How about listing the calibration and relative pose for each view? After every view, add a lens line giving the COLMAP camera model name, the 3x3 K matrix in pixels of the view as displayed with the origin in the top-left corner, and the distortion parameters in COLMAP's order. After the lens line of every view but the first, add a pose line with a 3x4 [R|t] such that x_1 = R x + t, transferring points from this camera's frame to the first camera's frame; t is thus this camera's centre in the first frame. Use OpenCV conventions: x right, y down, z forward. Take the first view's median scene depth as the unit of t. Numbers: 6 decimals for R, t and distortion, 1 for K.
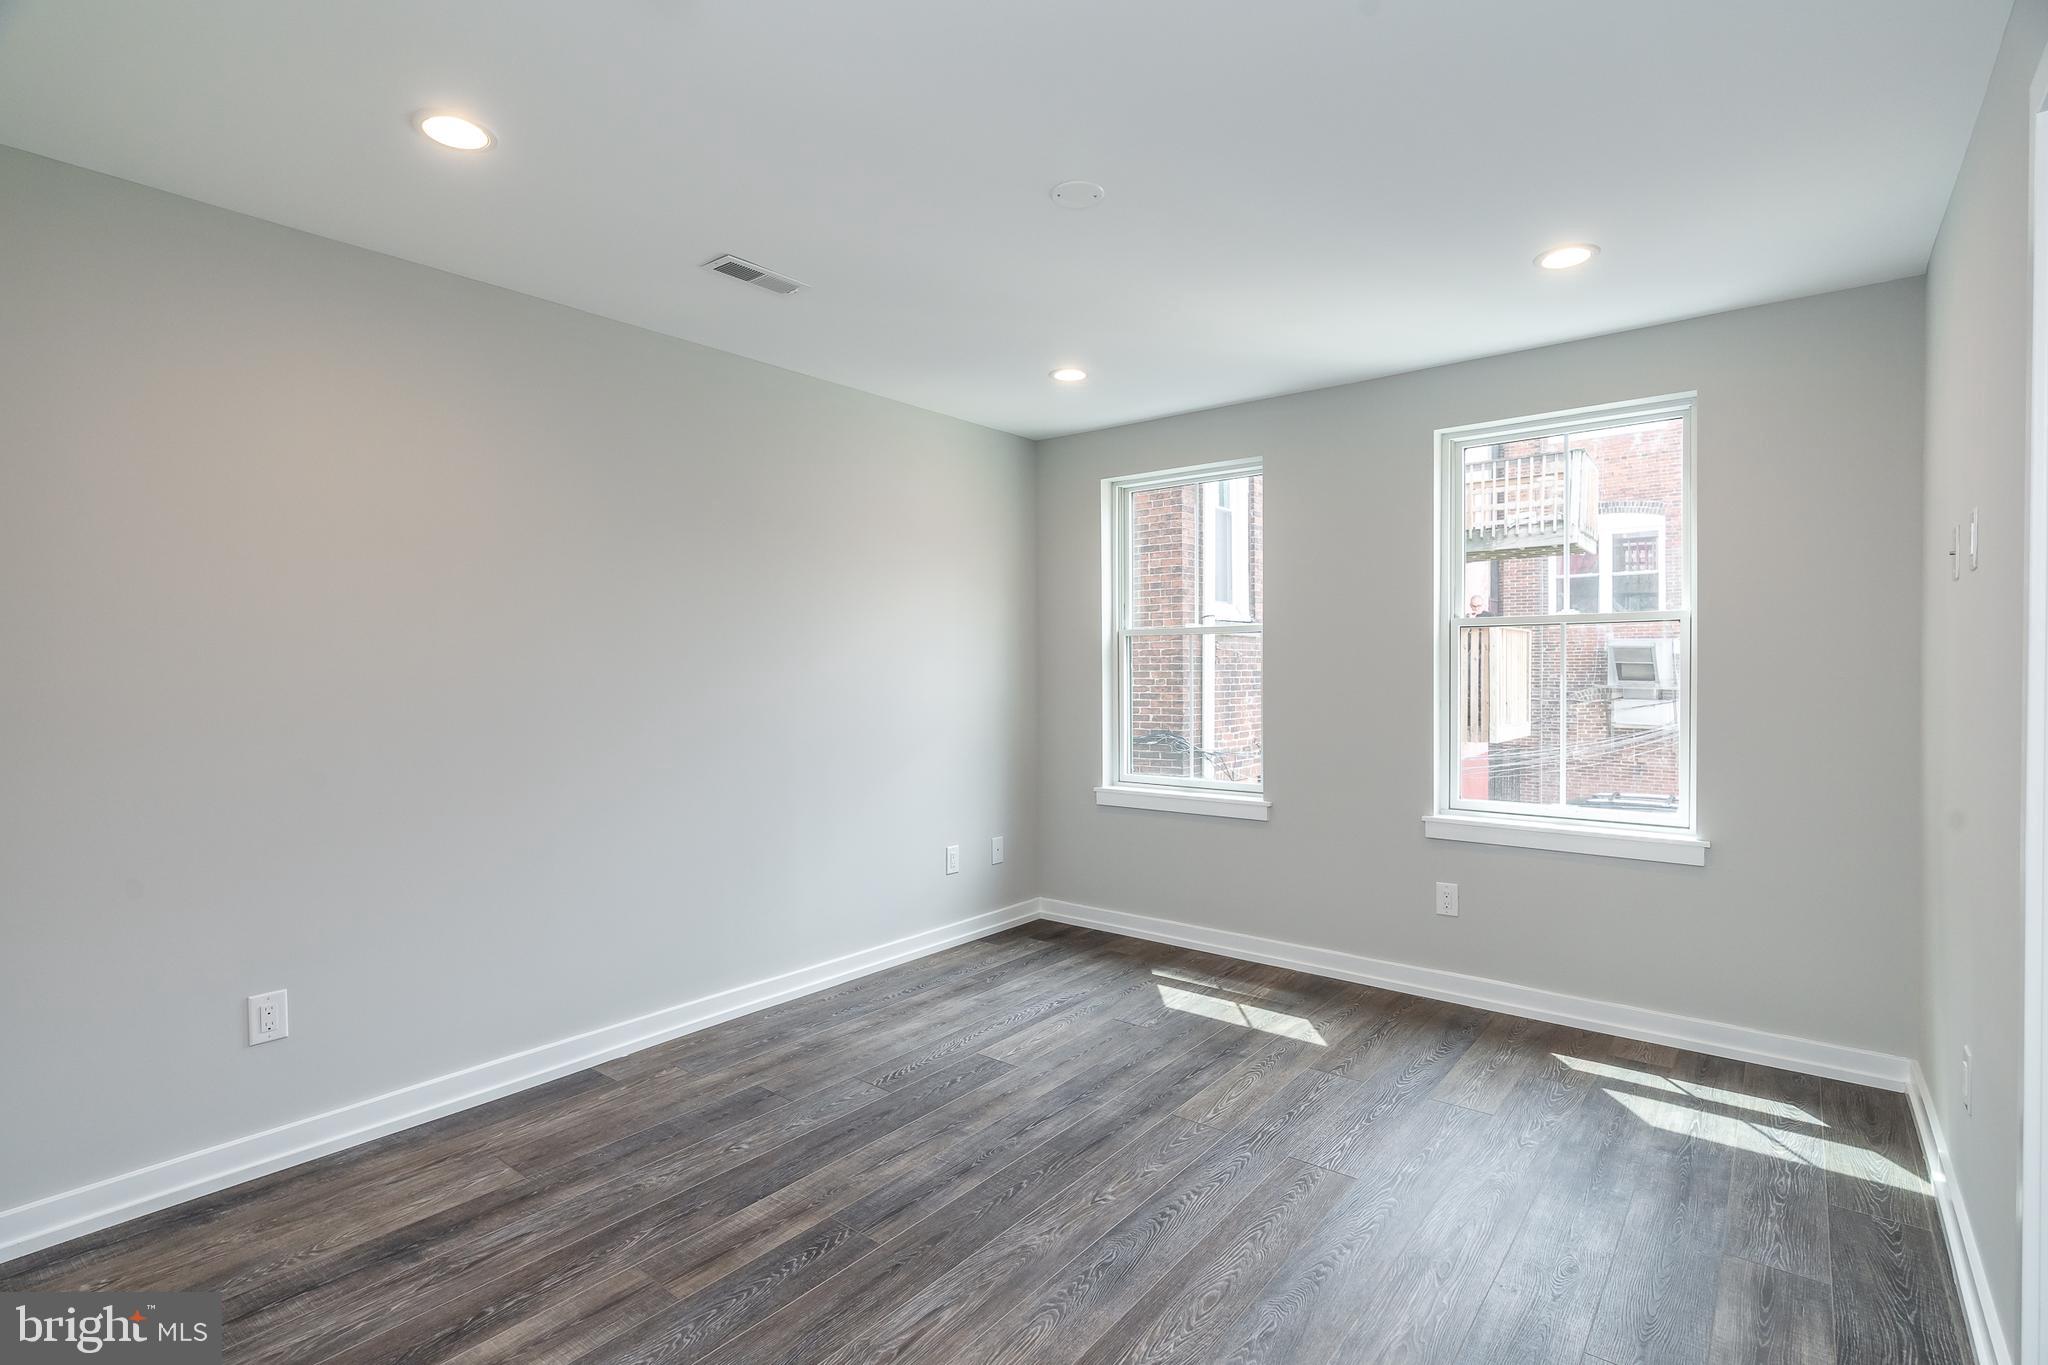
lens RADIAL K [[975.5, 0, 1021.1], [0, 975.5, 687.7], [0, 0, 1]] dist [-0.002590, 0.000612]
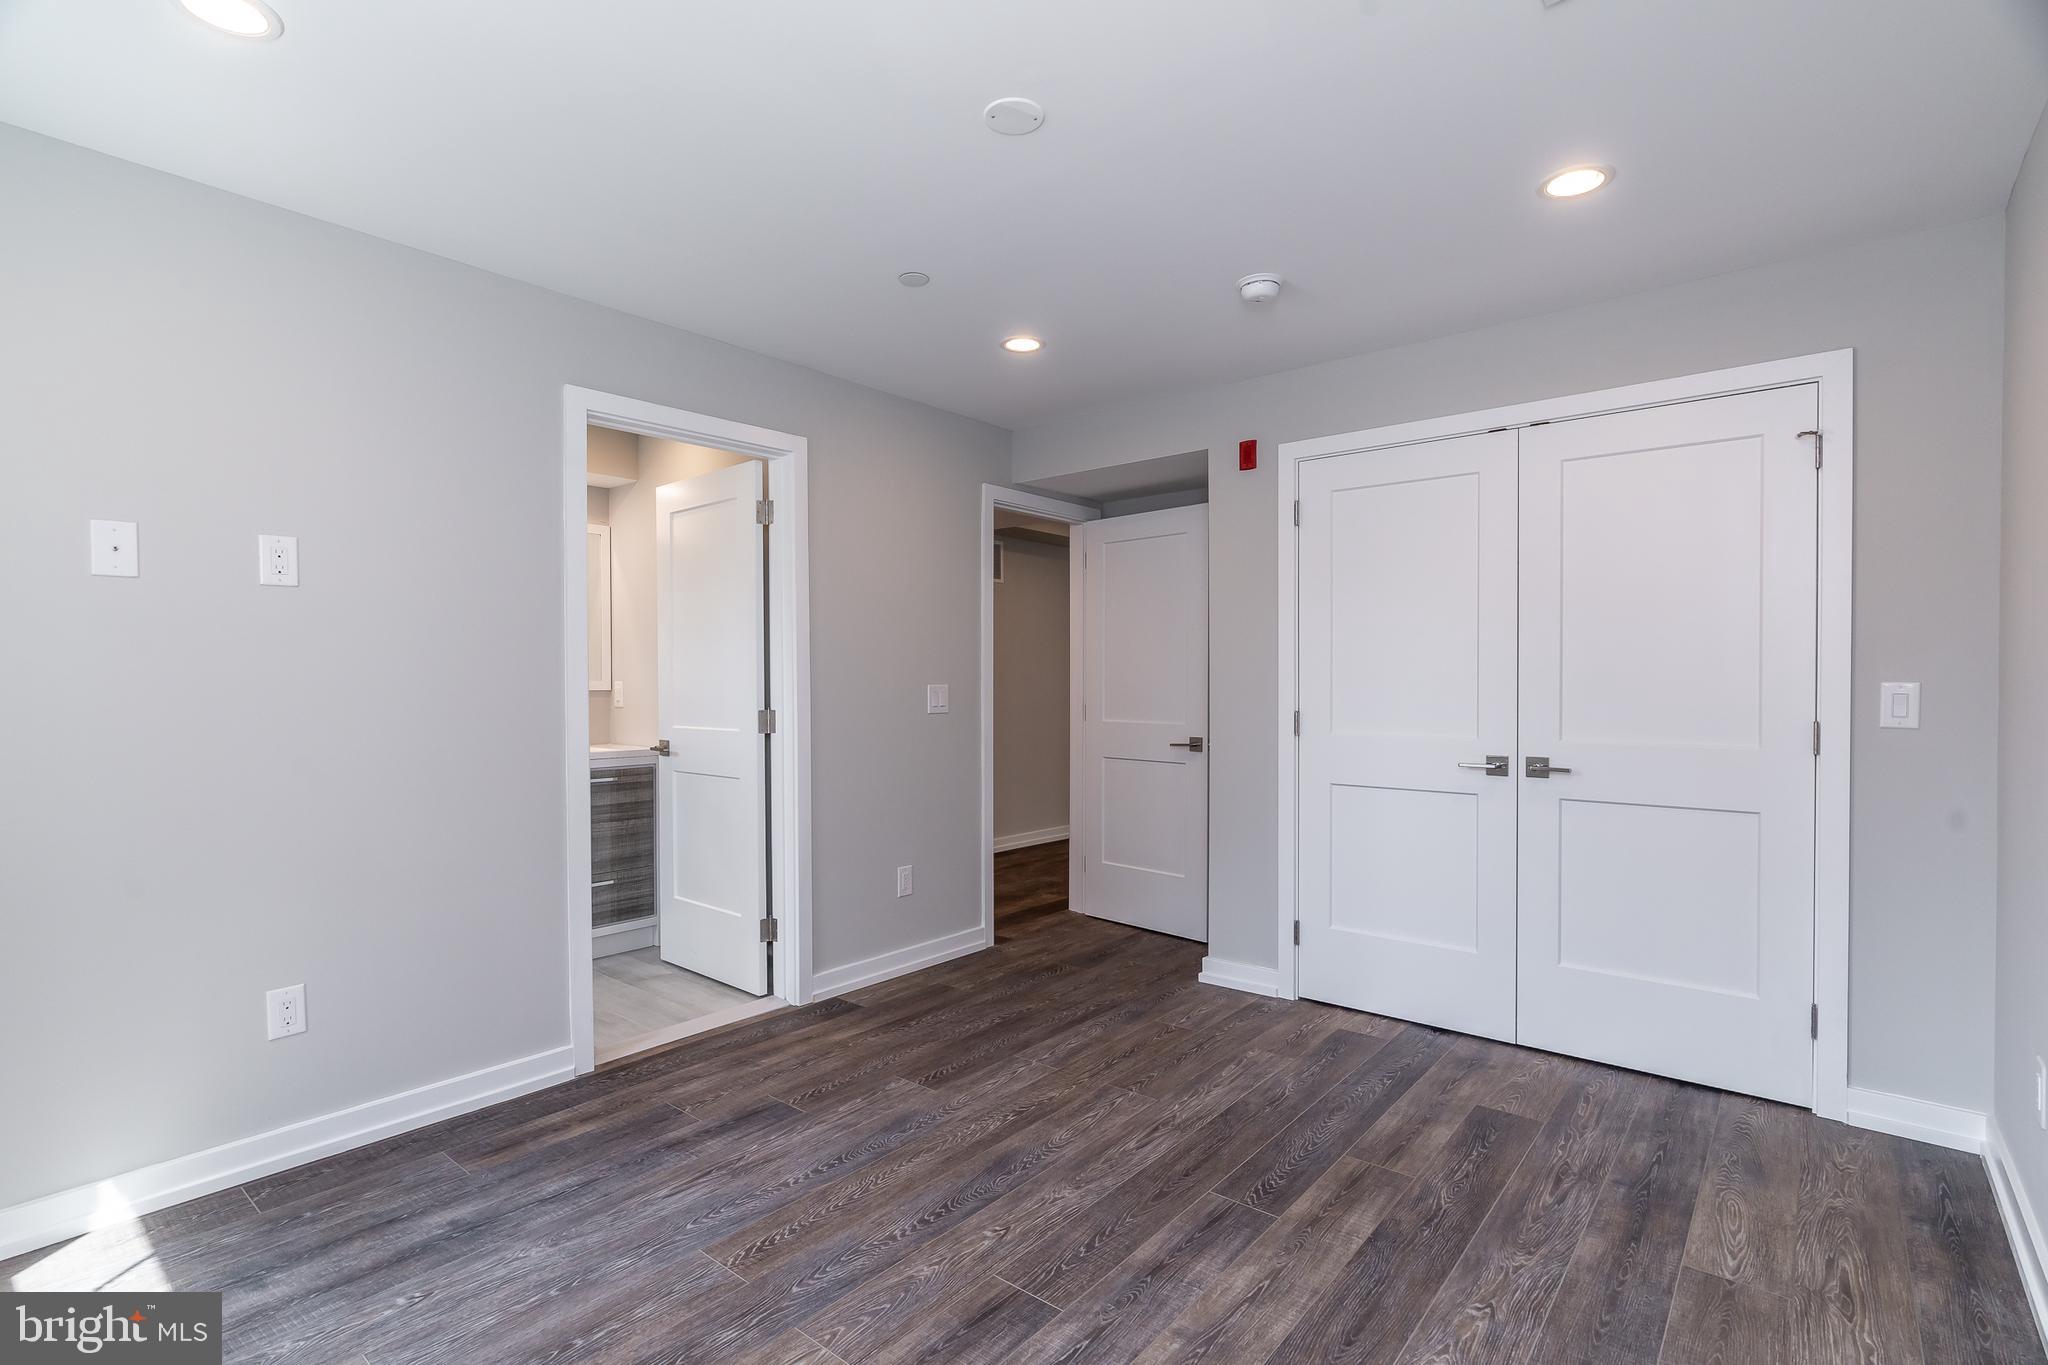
lens RADIAL K [[975.5, 0, 1021.1], [0, 975.5, 687.7], [0, 0, 1]] dist [-0.002590, 0.000612]
pose [[-0.999907, 0.006147, 0.012180, 0.040344], [0.006483, 0.999596, 0.027670, -0.016108], [-0.012005, 0.027746, -0.999543, 1.664988]]
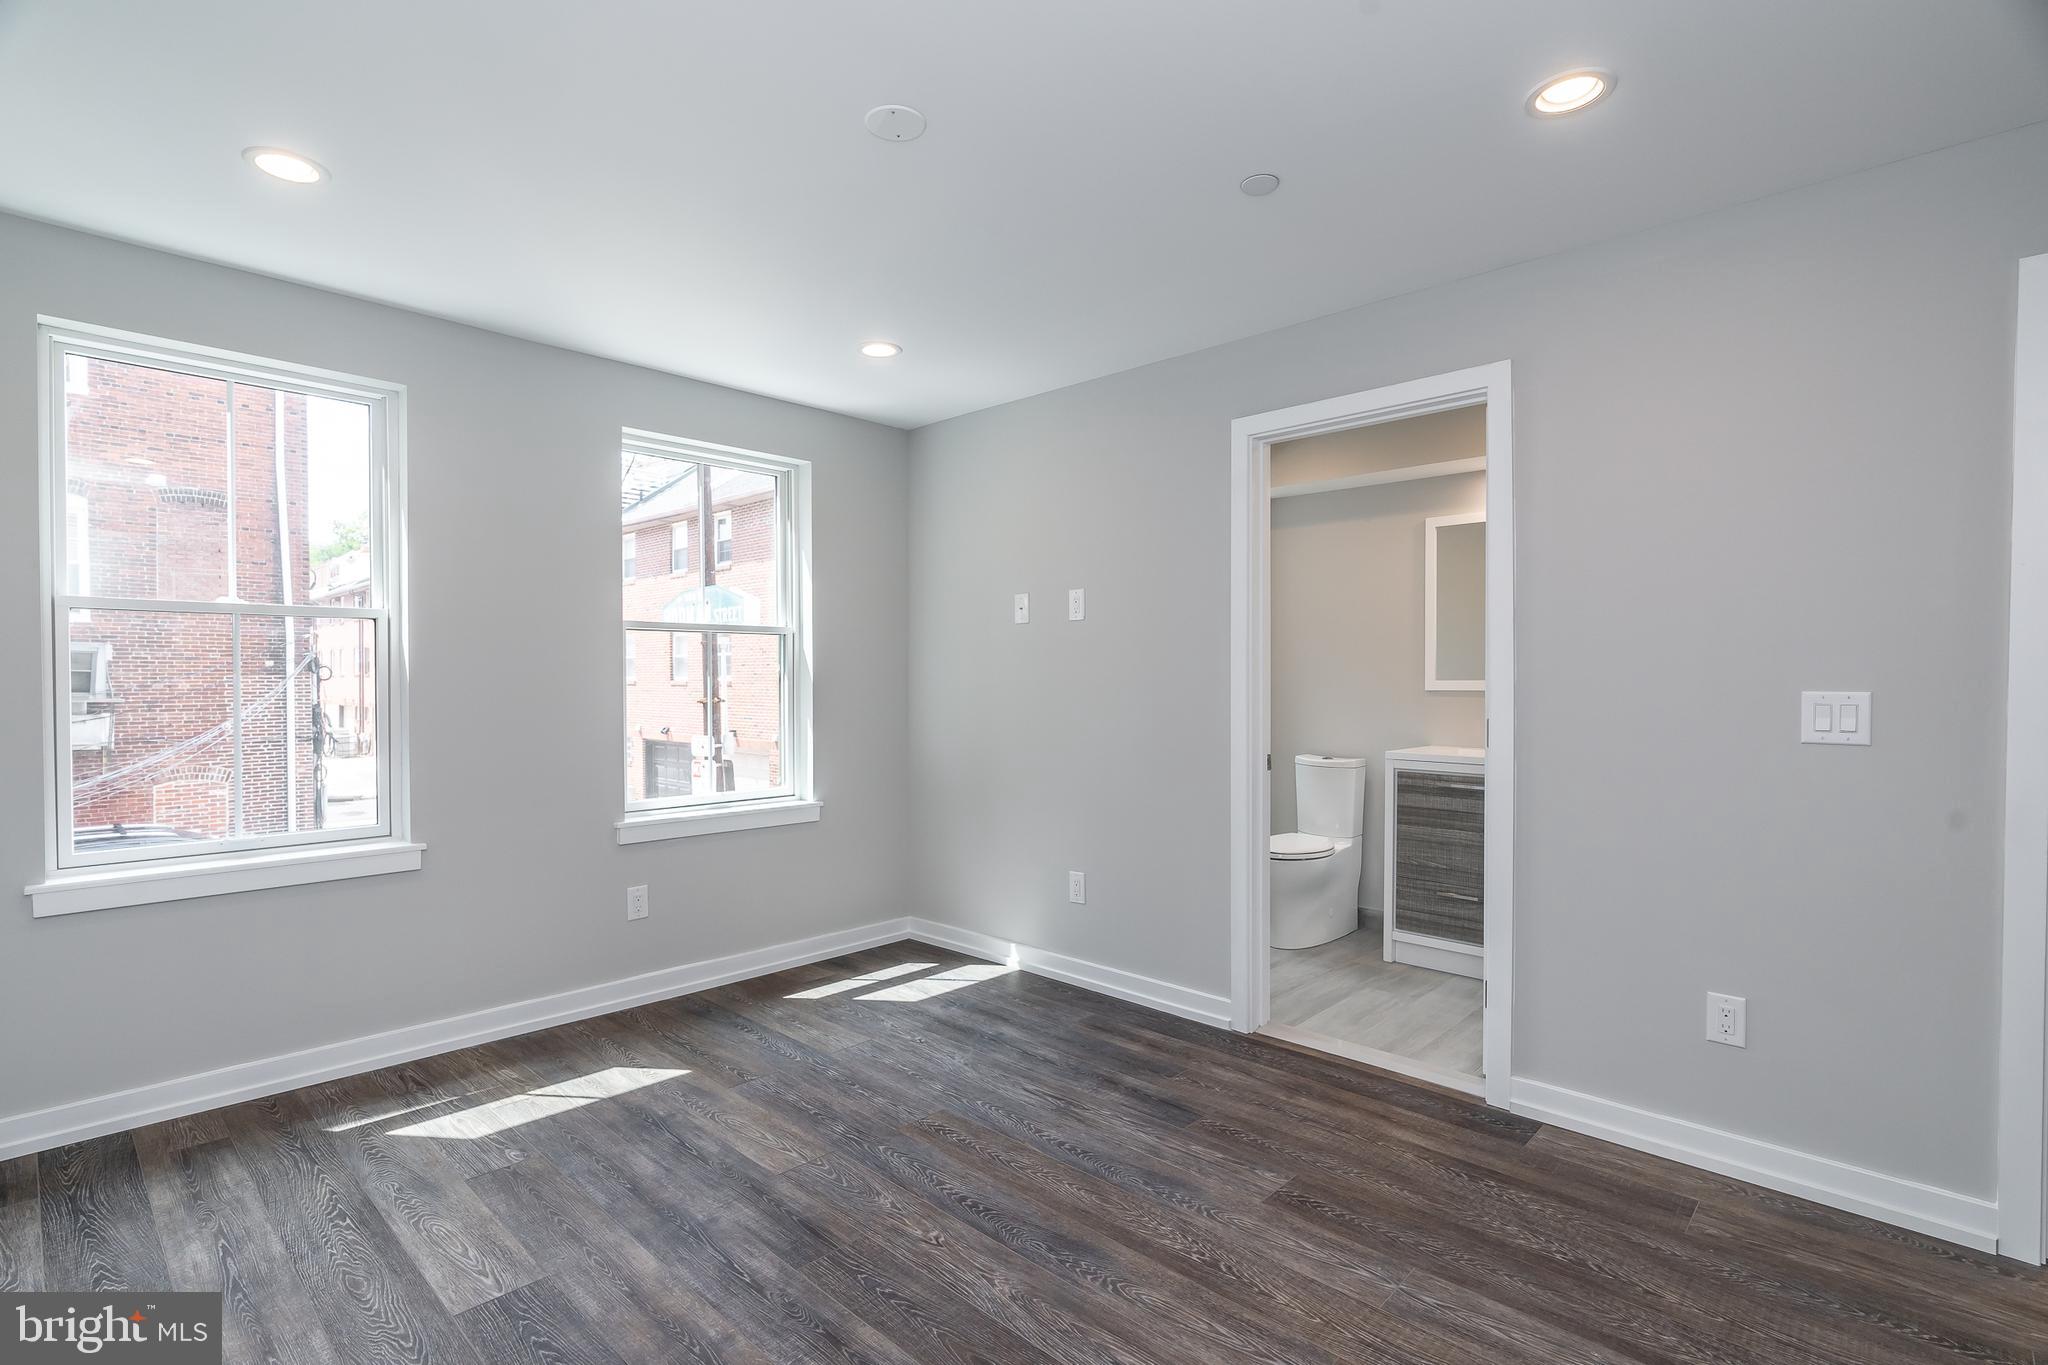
lens RADIAL K [[975.5, 0, 1021.1], [0, 975.5, 687.7], [0, 0, 1]] dist [-0.002590, 0.000612]
pose [[0.085052, -0.007079, 0.996351, -0.717616], [0.018881, 0.999807, 0.005491, -0.000179], [-0.996198, 0.018345, 0.085169, 0.723450]]
